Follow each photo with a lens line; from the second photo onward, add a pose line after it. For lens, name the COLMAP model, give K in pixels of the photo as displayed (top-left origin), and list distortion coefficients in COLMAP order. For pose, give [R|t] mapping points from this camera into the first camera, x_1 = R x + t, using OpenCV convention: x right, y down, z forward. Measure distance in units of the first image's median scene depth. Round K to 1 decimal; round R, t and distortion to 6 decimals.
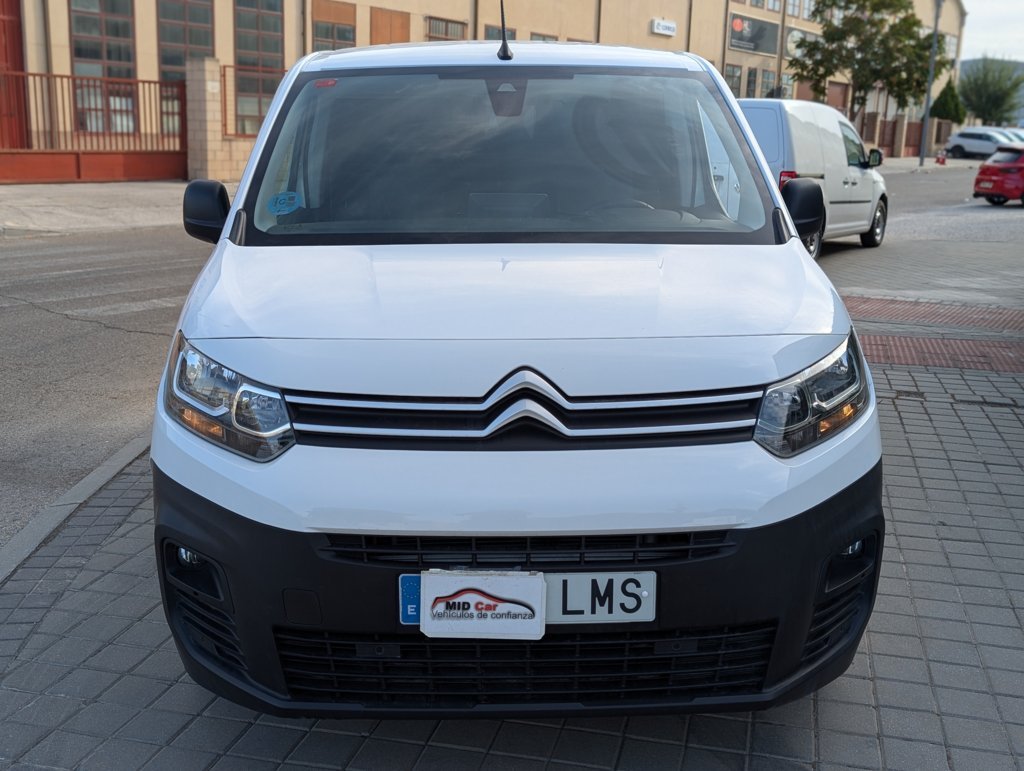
lens RADIAL K [[1110.4, 0, 512.0], [0, 1110.4, 385.5], [0, 0, 1]] dist [0.019281, -0.019486]
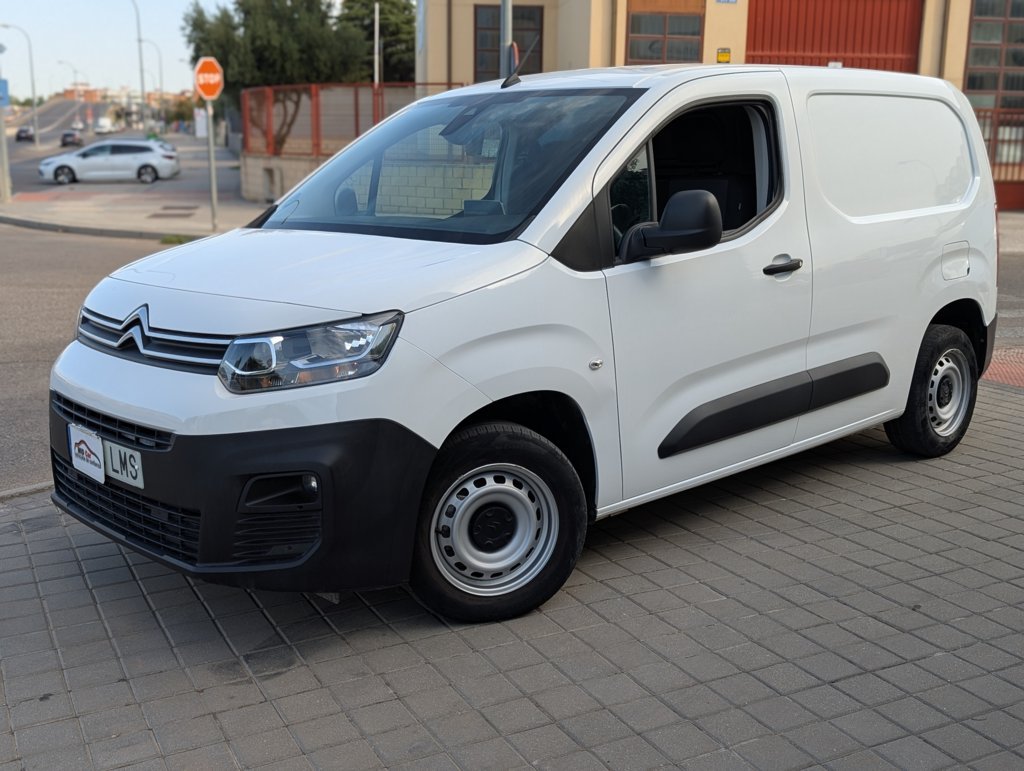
lens RADIAL K [[1110.4, 0, 512.0], [0, 1110.4, 385.5], [0, 0, 1]] dist [0.019281, -0.019486]
pose [[0.667424, 0.138965, -0.731596, 0.110957], [-0.159542, 0.986306, 0.041799, -0.003893], [0.727386, 0.088823, 0.680455, 0.028194]]
